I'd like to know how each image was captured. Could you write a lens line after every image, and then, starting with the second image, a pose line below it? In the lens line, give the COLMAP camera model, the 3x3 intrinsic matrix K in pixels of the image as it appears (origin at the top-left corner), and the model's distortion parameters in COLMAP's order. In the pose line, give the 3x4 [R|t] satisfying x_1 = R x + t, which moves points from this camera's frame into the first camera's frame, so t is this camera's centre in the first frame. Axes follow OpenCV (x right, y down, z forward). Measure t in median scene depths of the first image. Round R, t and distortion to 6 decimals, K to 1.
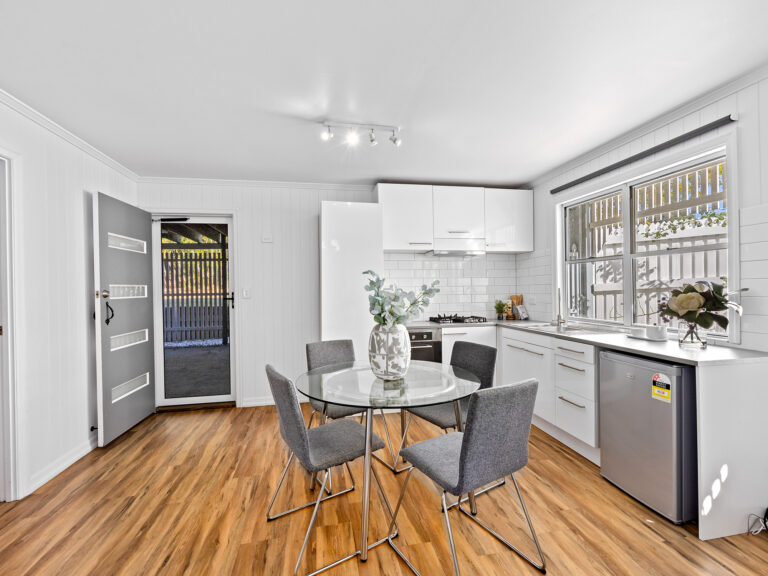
lens RADIAL K [[353.3, 0, 382.7], [0, 353.3, 289.9], [0, 0, 1]] dist [-0.004156, -0.000183]
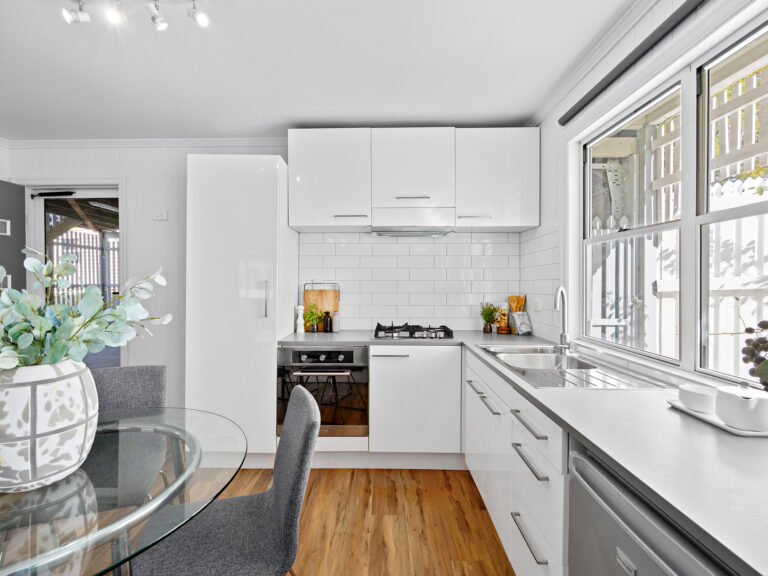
lens RADIAL K [[353.3, 0, 384.4], [0, 353.3, 284.6], [0, 0, 1]] dist [-0.004156, -0.000183]
pose [[0.979785, 0.014058, -0.199558, 0.286167], [-0.013433, 0.999900, 0.004482, -0.005416], [0.199601, -0.001711, 0.979876, 0.337173]]
